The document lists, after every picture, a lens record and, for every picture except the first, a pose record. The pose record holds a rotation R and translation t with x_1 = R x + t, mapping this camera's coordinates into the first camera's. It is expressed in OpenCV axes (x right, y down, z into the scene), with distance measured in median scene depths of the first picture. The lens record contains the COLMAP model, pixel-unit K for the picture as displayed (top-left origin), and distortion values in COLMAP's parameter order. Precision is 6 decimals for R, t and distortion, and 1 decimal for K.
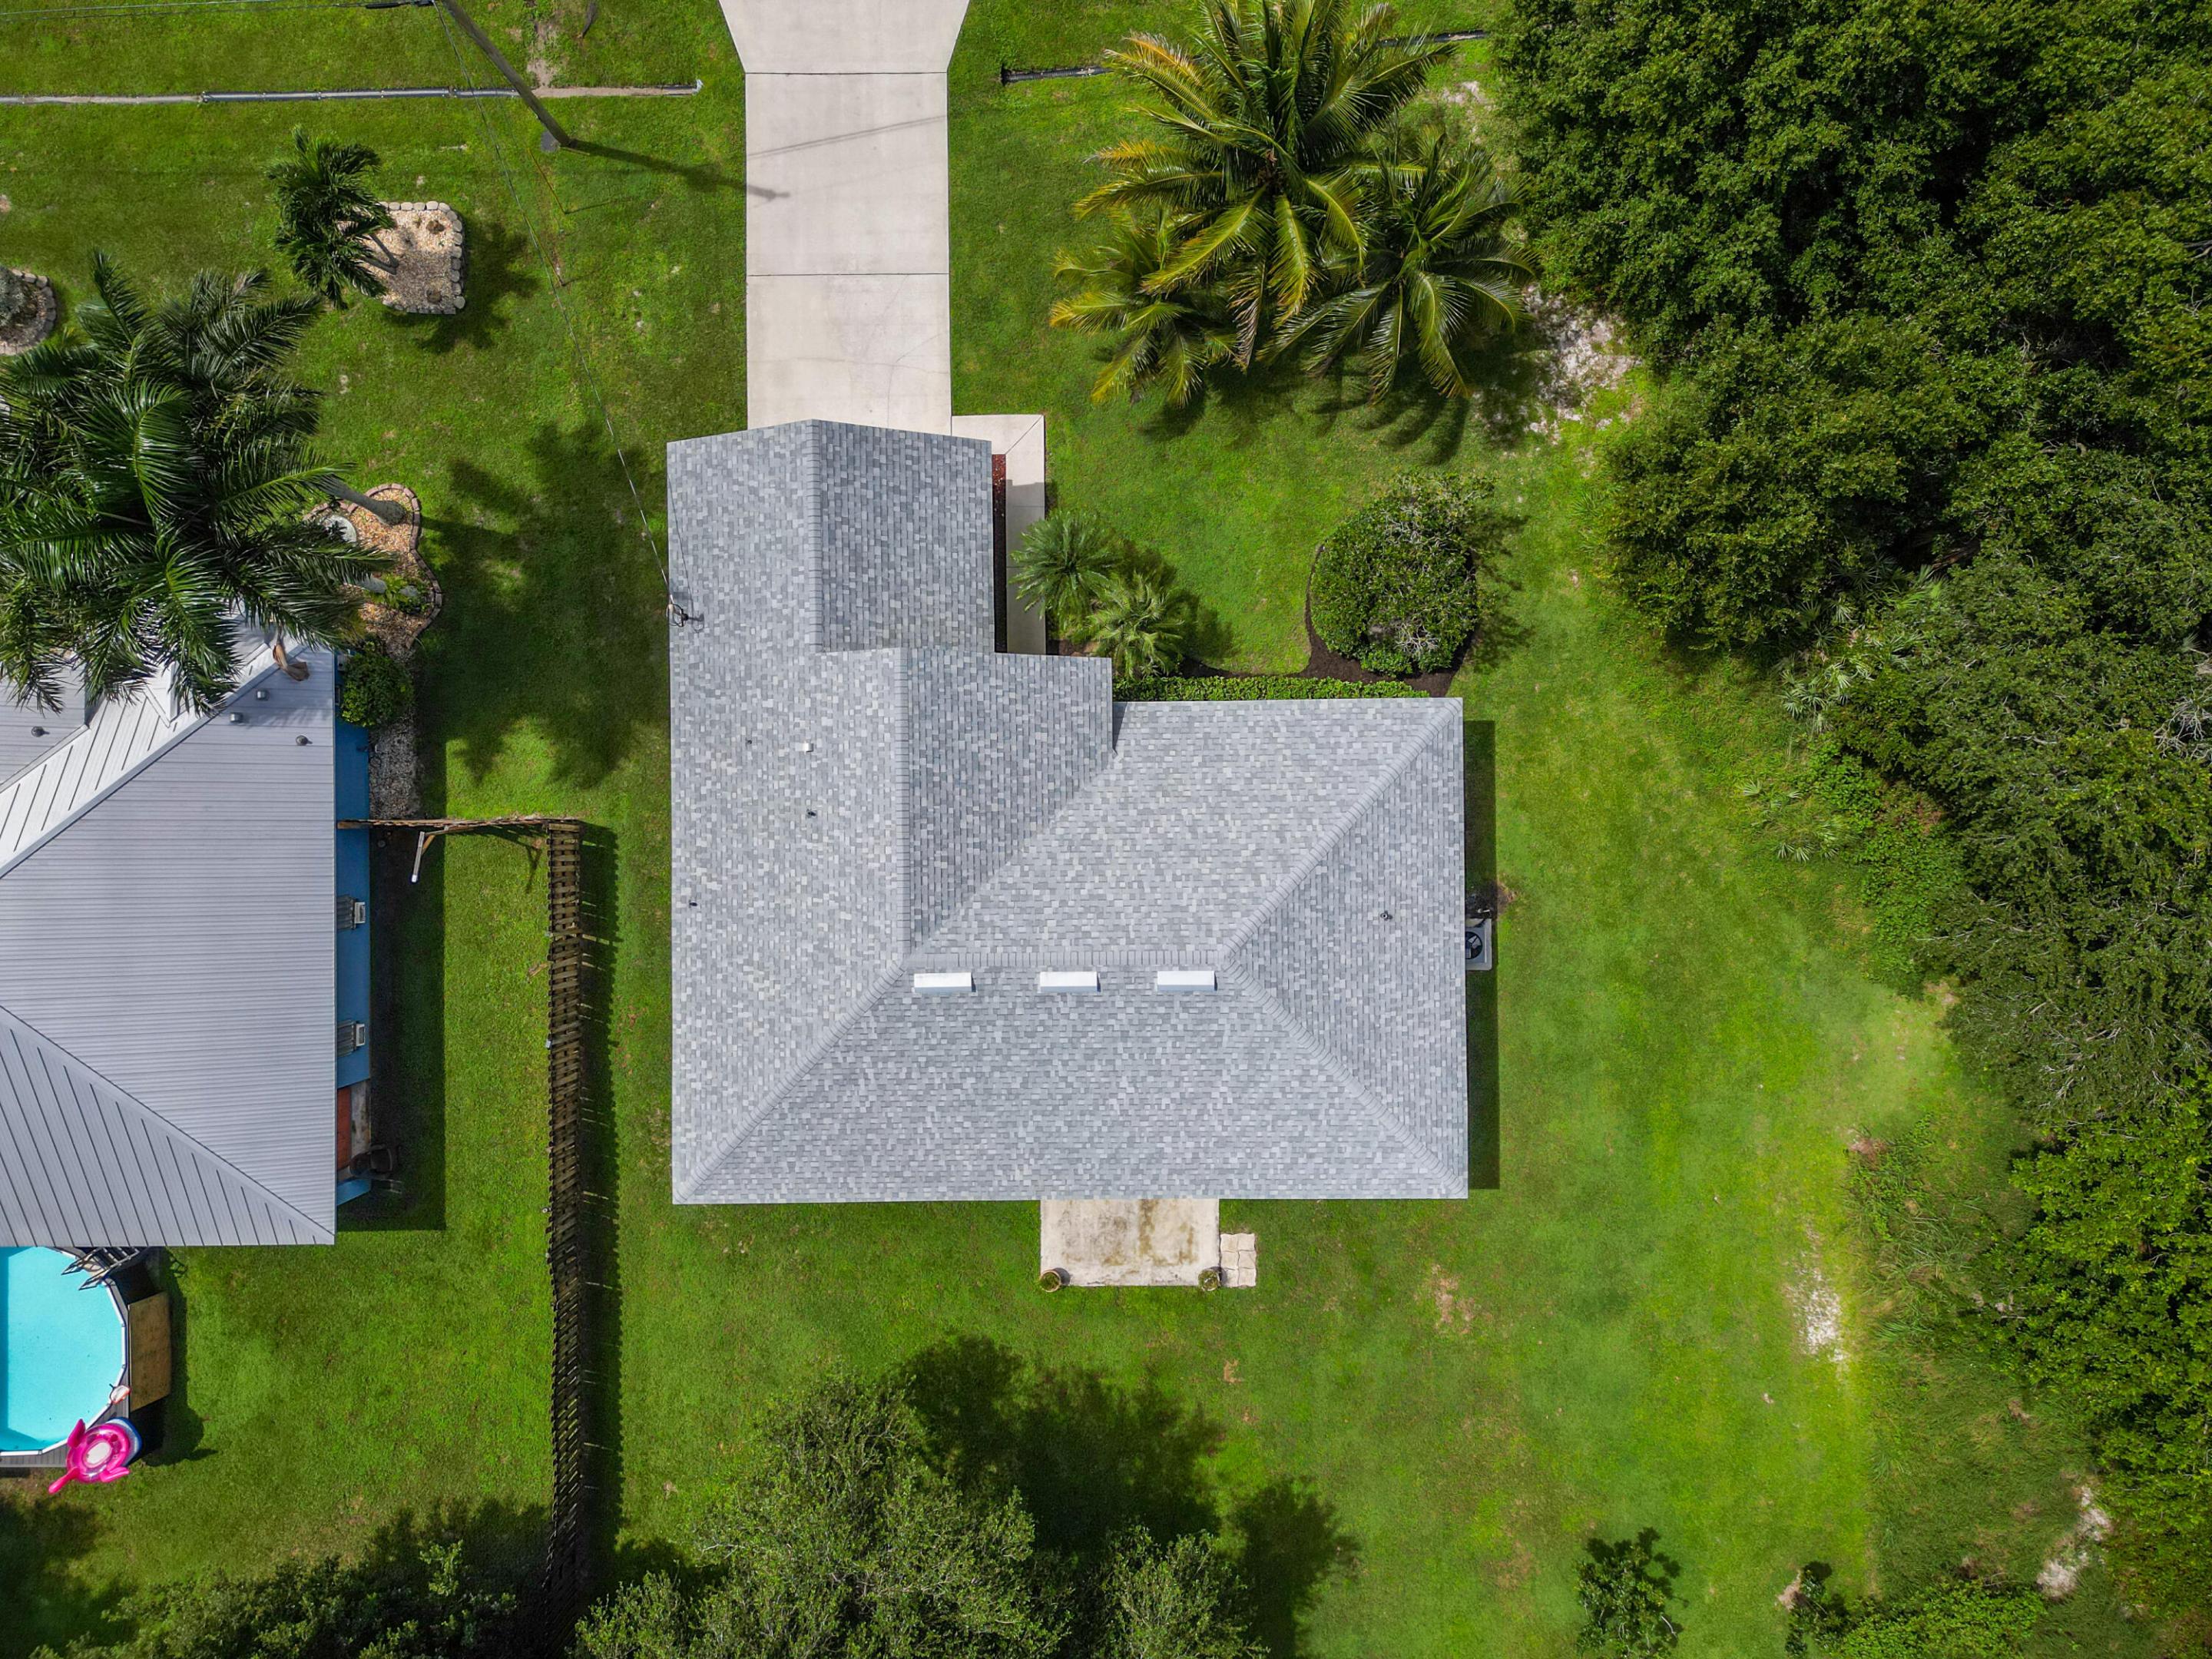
lens RADIAL K [[1558.9, 0, 1121.1], [0, 1558.9, 831.1], [0, 0, 1]] dist [0.037718, -0.034298]
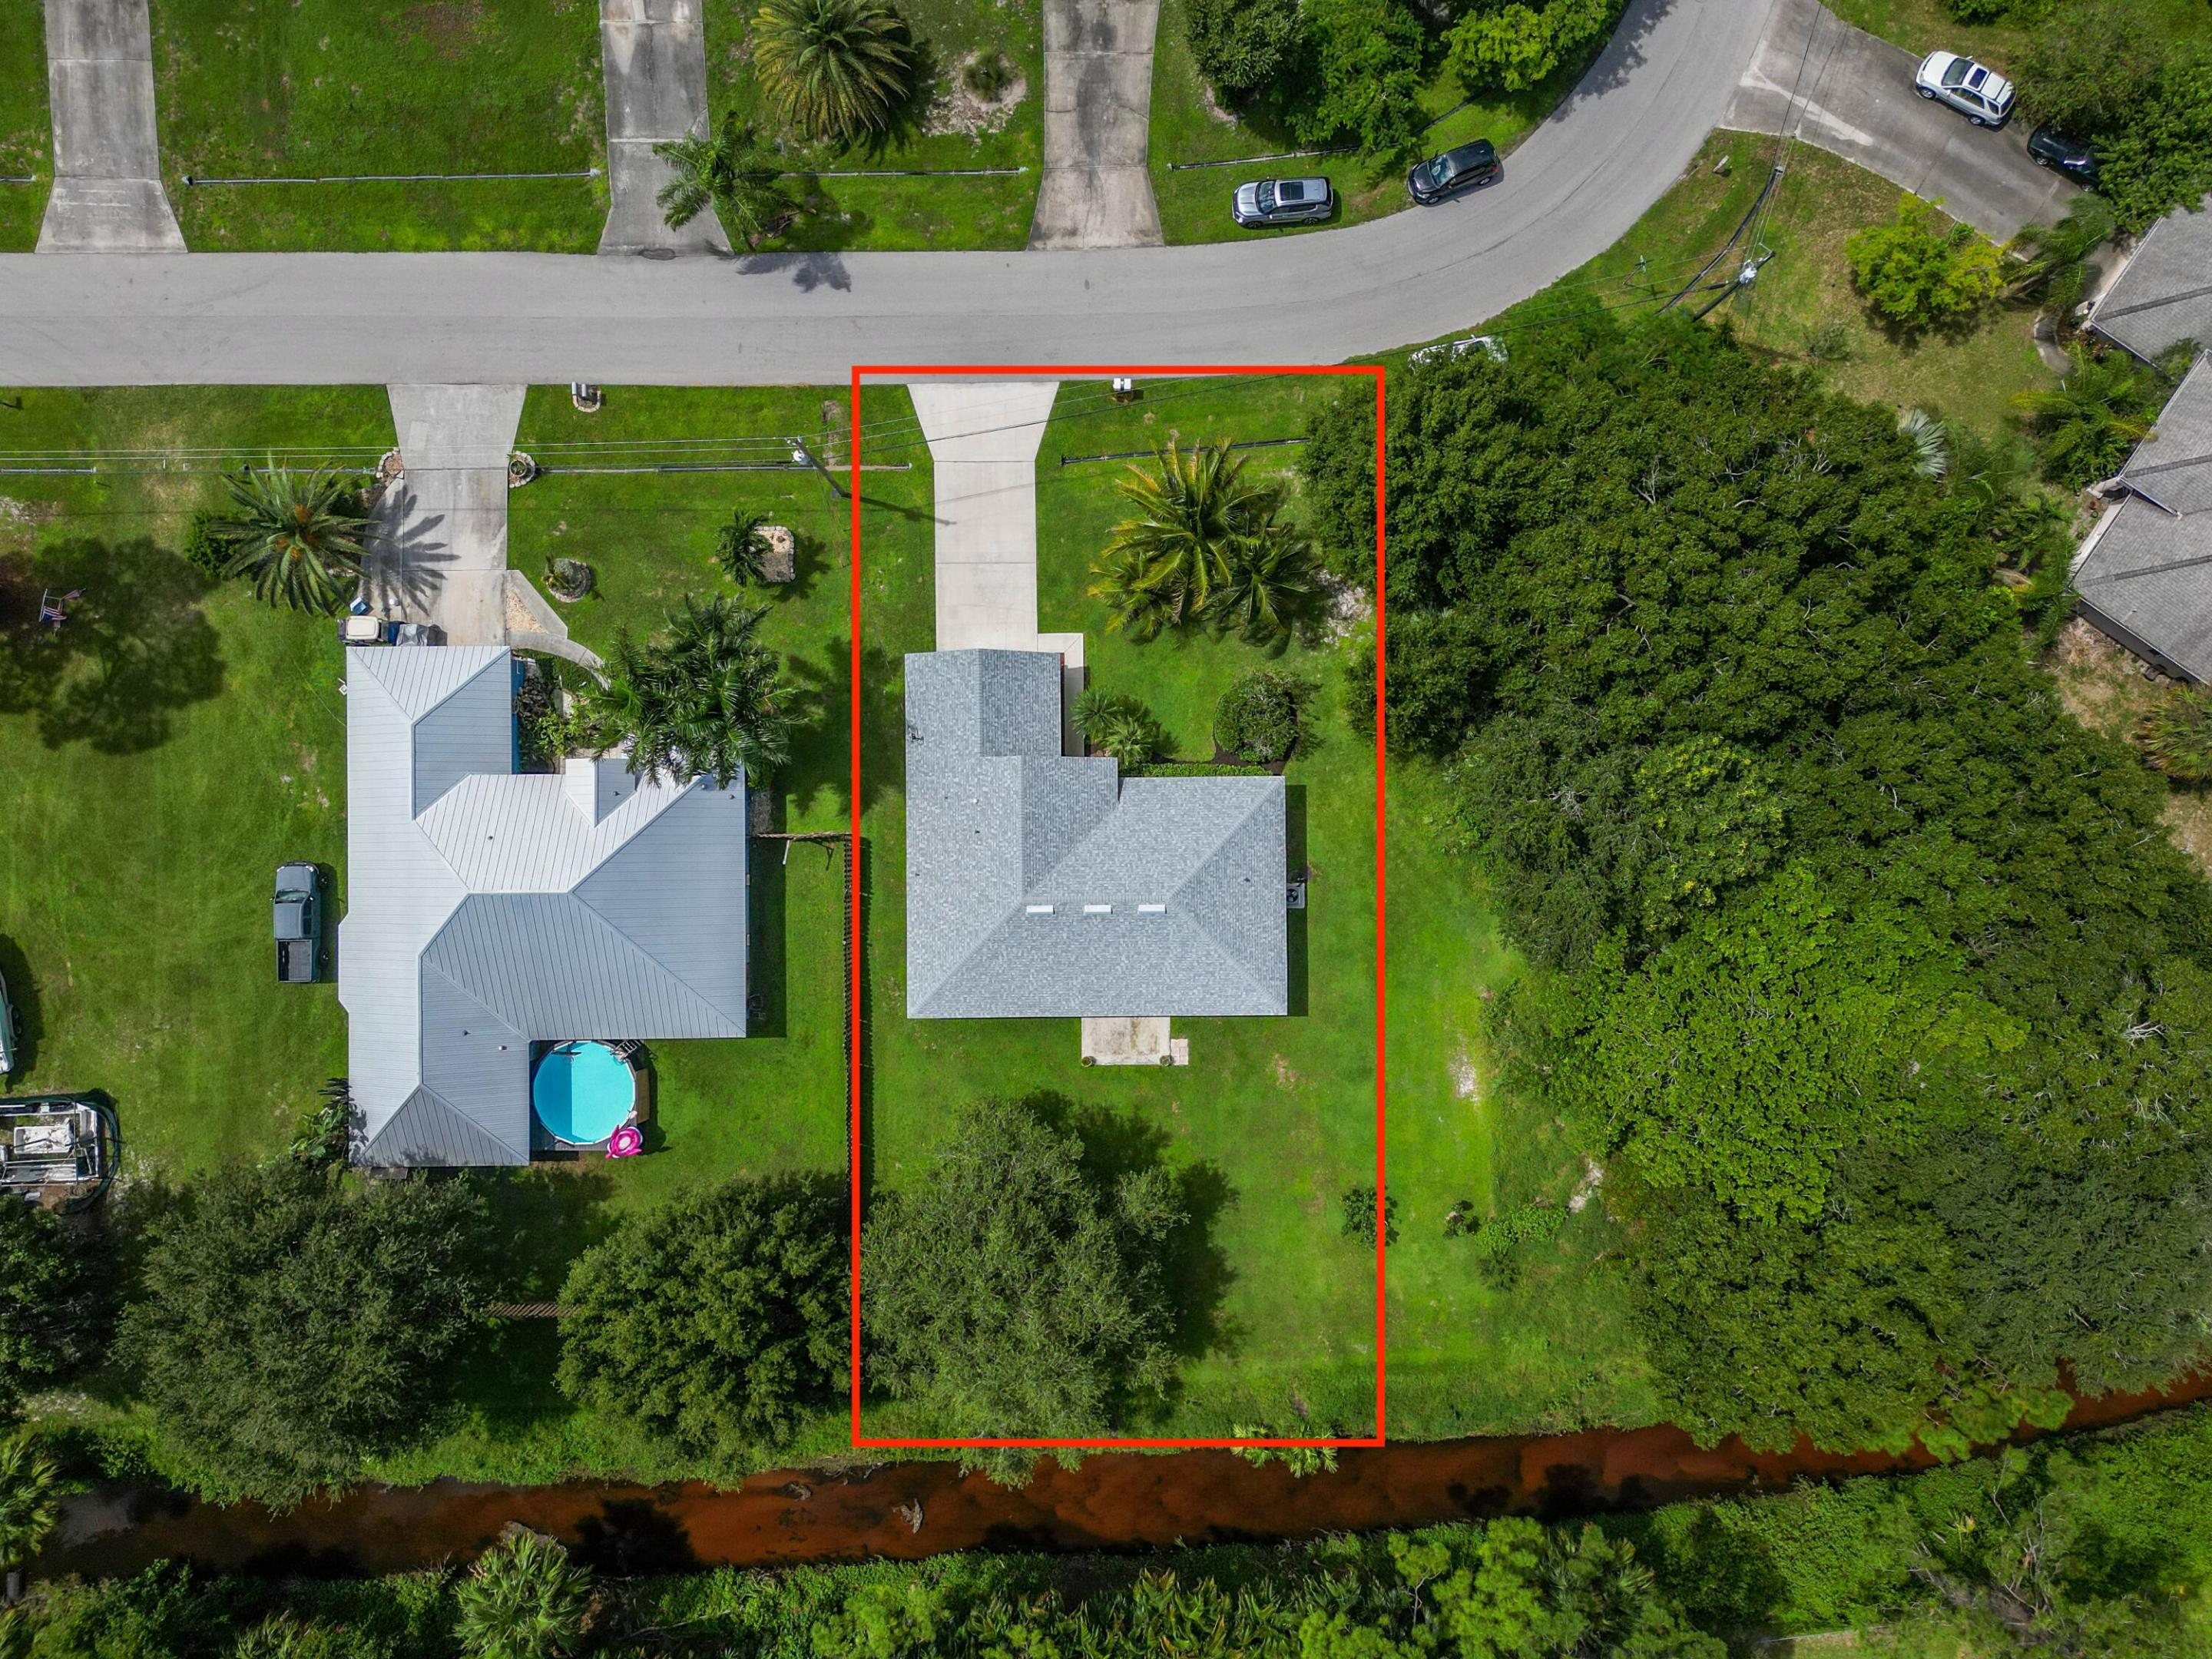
lens RADIAL K [[1553.0, 0, 1116.1], [0, 1553.0, 834.7], [0, 0, 1]] dist [0.033516, -0.029582]
pose [[0.999997, 0.000004, 0.002633, -0.012489], [-0.000009, 0.999999, 0.001702, -0.009780], [-0.002633, -0.001702, 0.999995, -1.016255]]
